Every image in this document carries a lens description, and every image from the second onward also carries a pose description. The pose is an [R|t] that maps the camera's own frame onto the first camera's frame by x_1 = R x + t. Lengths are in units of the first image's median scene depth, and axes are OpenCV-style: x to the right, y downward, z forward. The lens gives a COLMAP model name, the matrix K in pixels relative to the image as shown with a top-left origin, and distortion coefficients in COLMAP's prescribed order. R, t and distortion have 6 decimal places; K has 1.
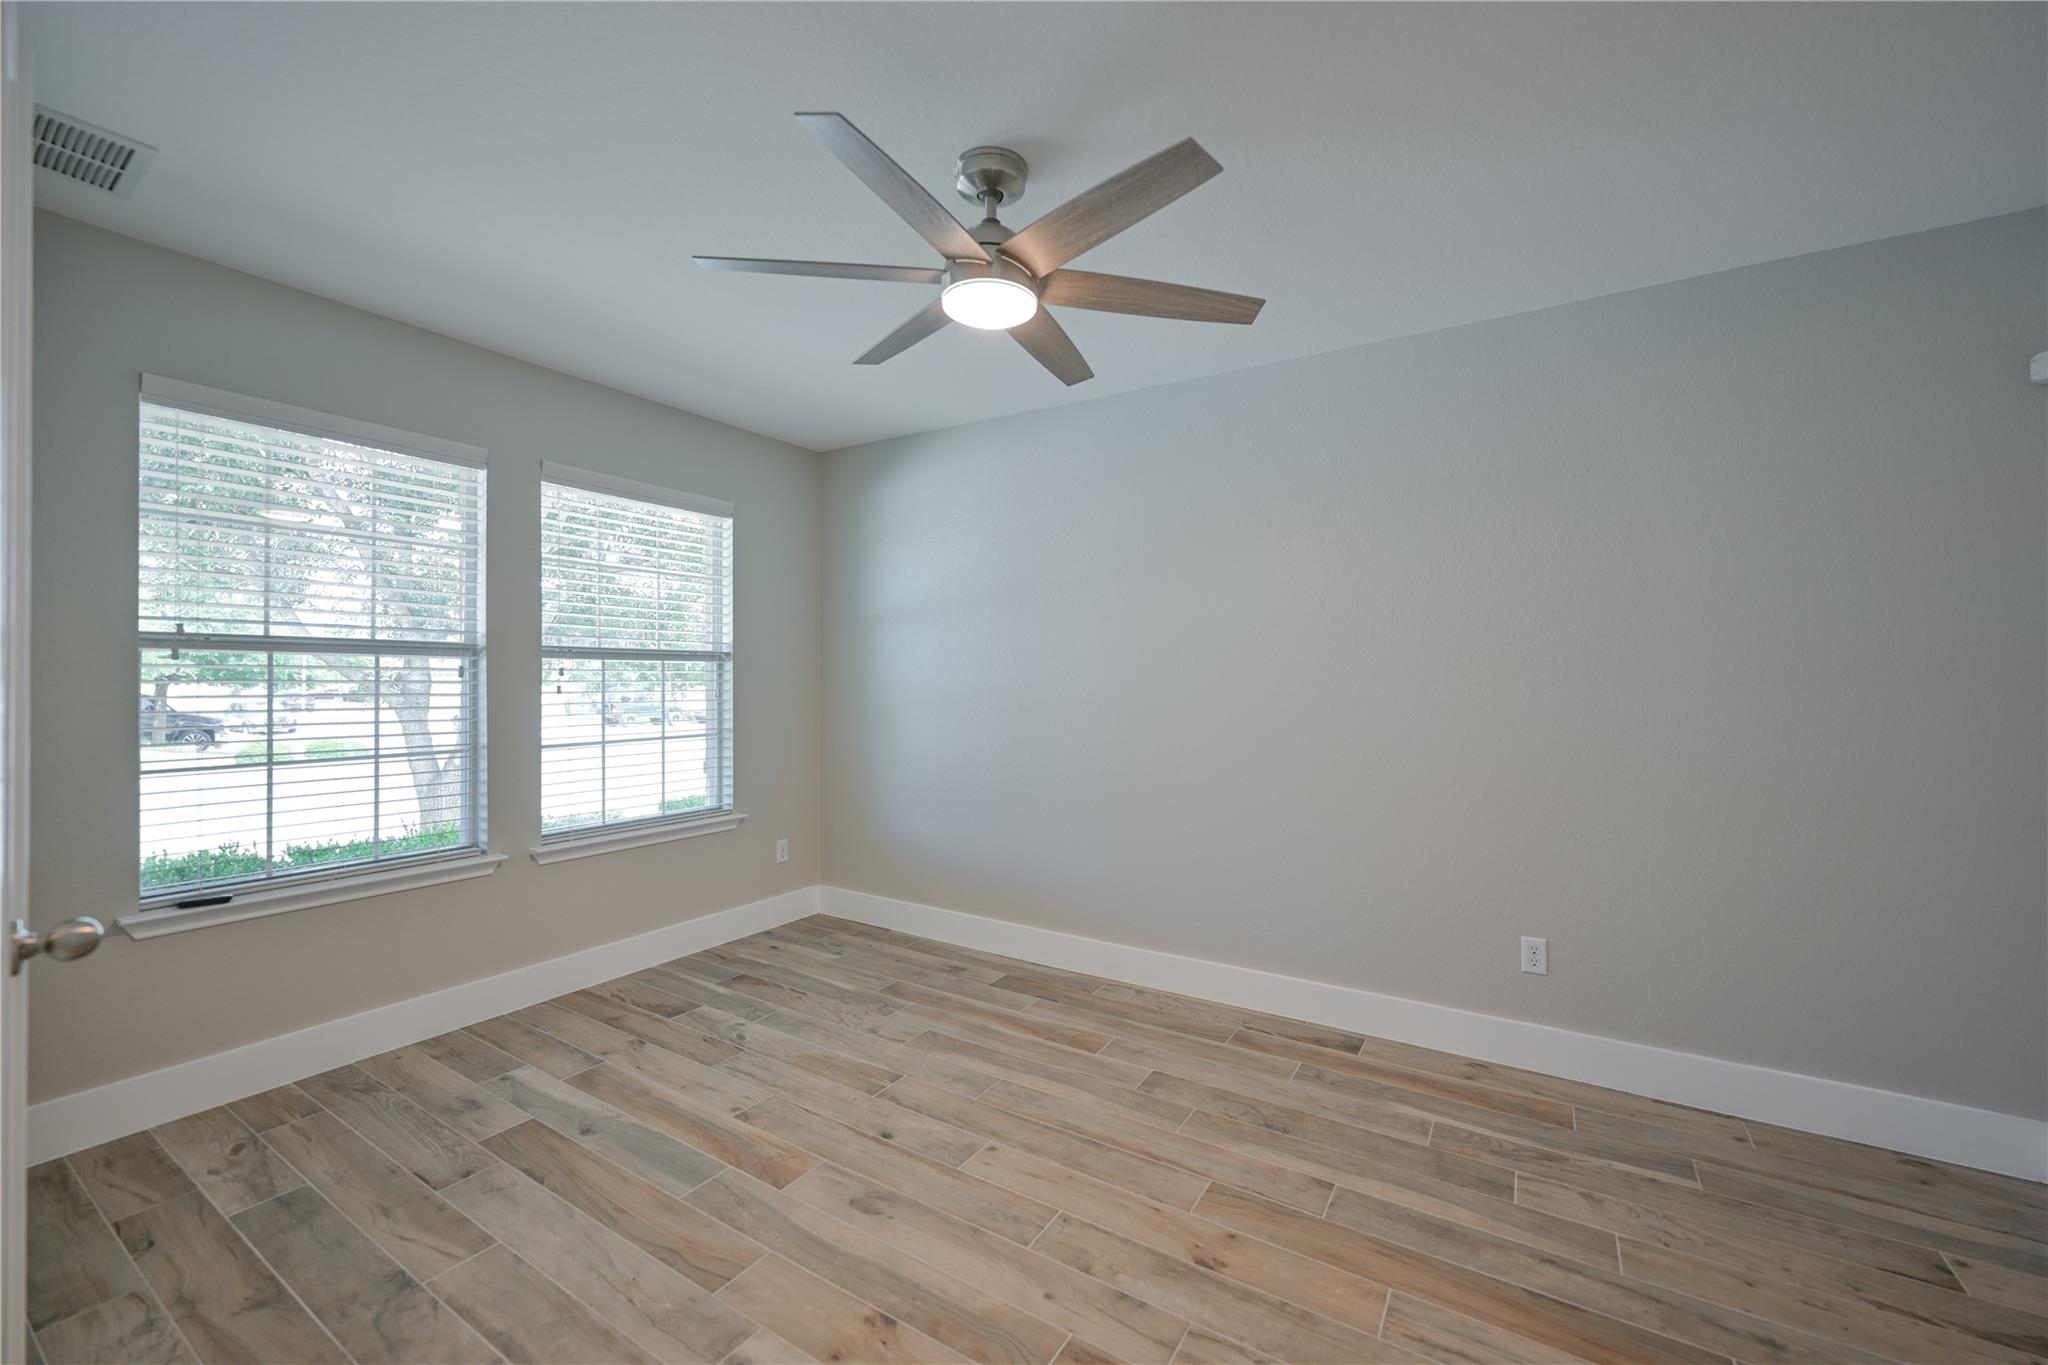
lens RADIAL K [[824.9, 0, 1029.7], [0, 824.9, 673.6], [0, 0, 1]] dist [-0.000783, -0.000088]
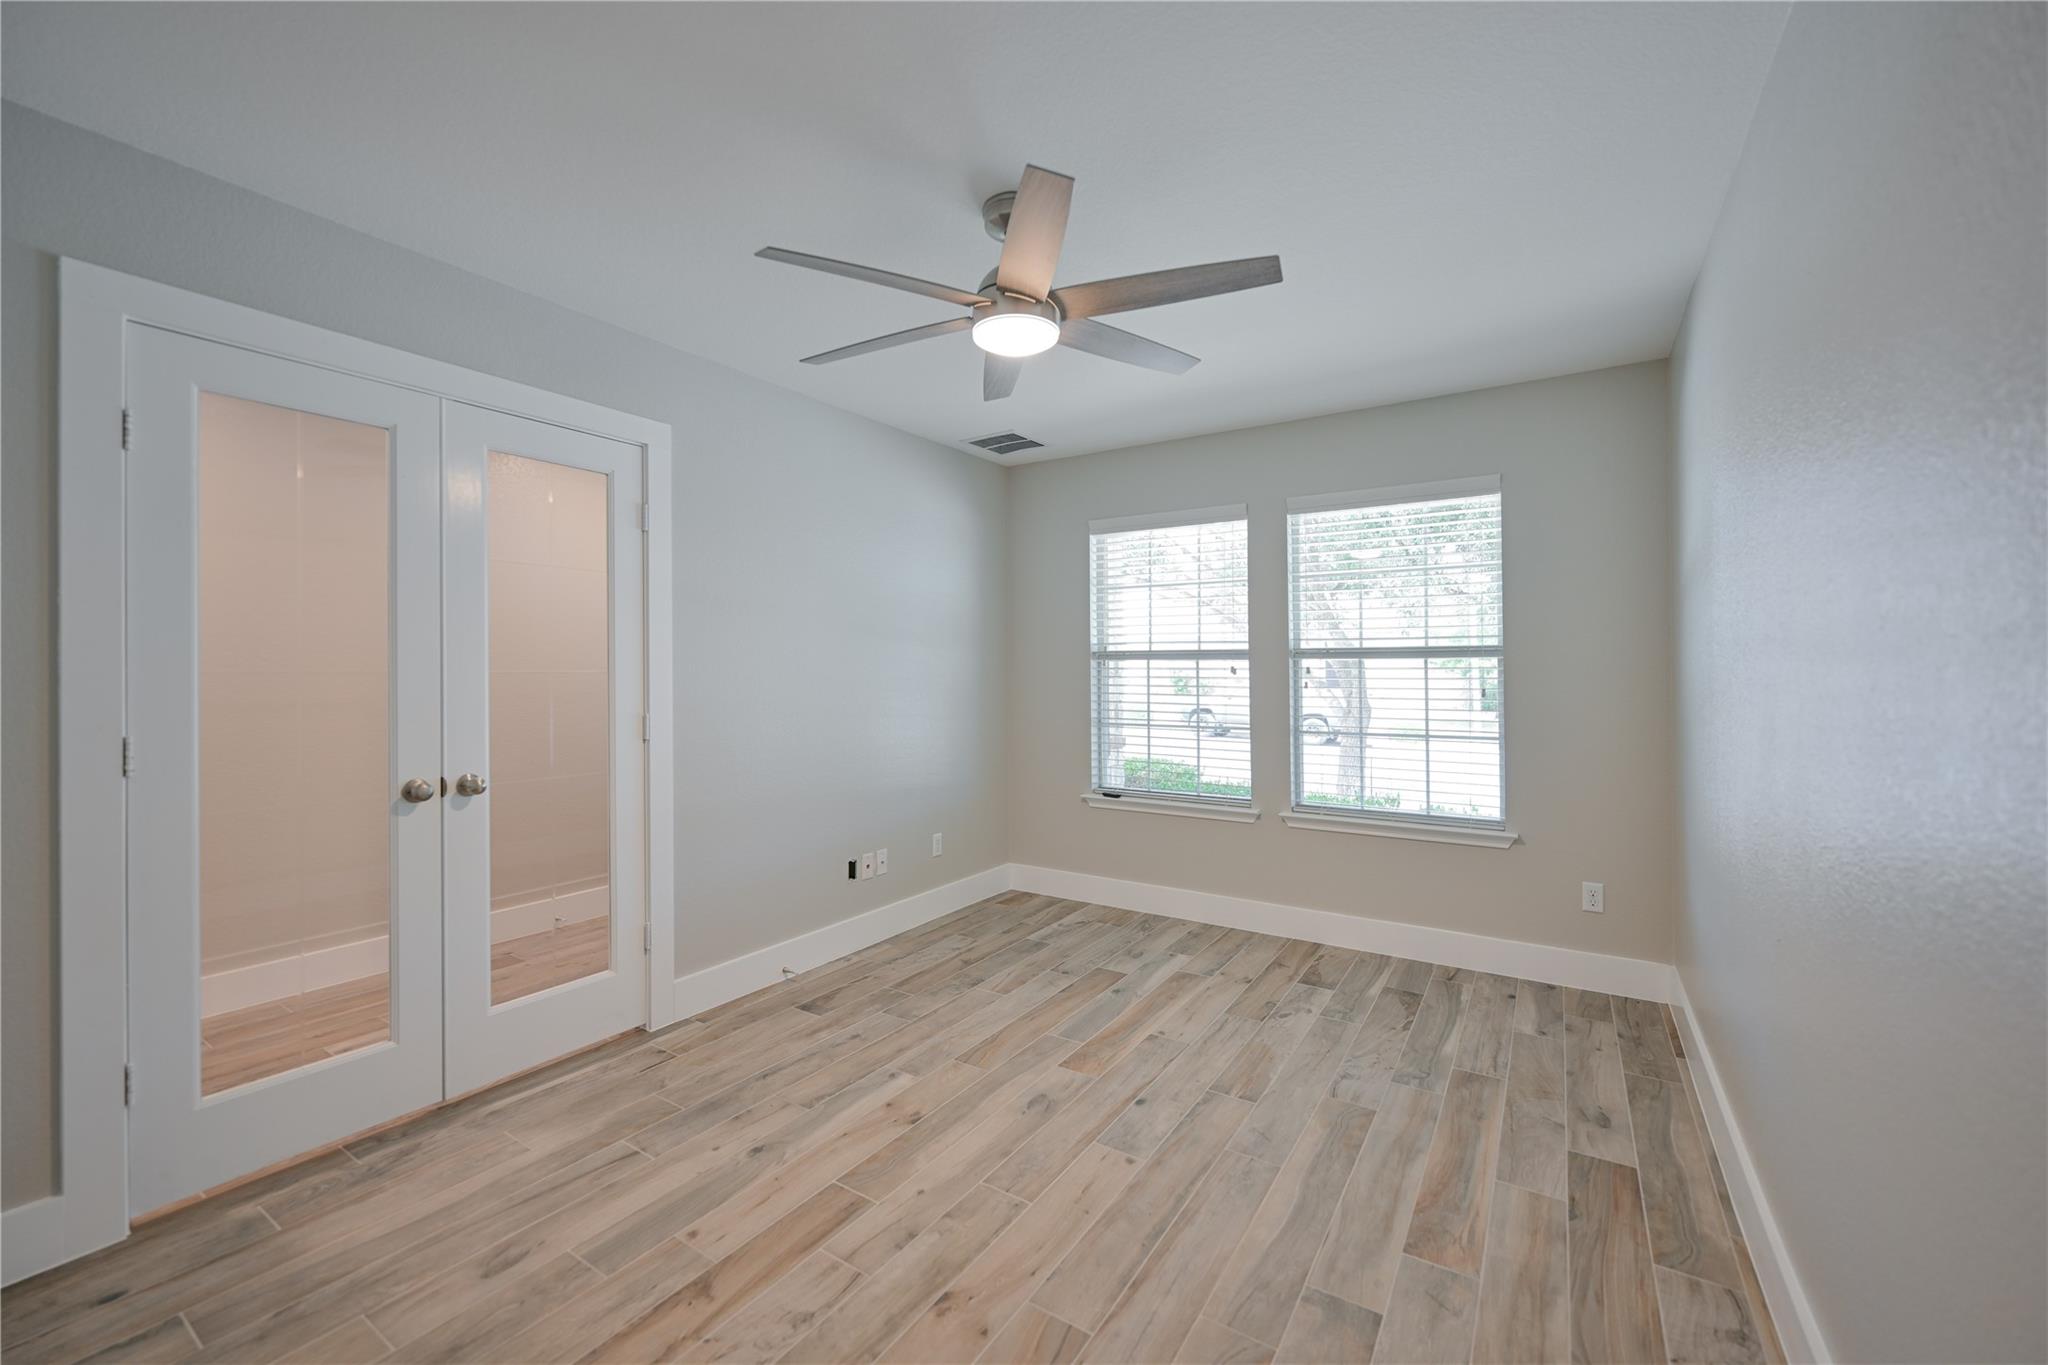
lens RADIAL K [[824.9, 0, 1024.0], [0, 824.9, 684.5], [0, 0, 1]] dist [-0.000783, -0.000088]
pose [[-0.027506, 0.009854, -0.999573, 0.748899], [0.004279, 0.999943, 0.009740, 0.006121], [0.999612, -0.004009, -0.027547, 0.736819]]
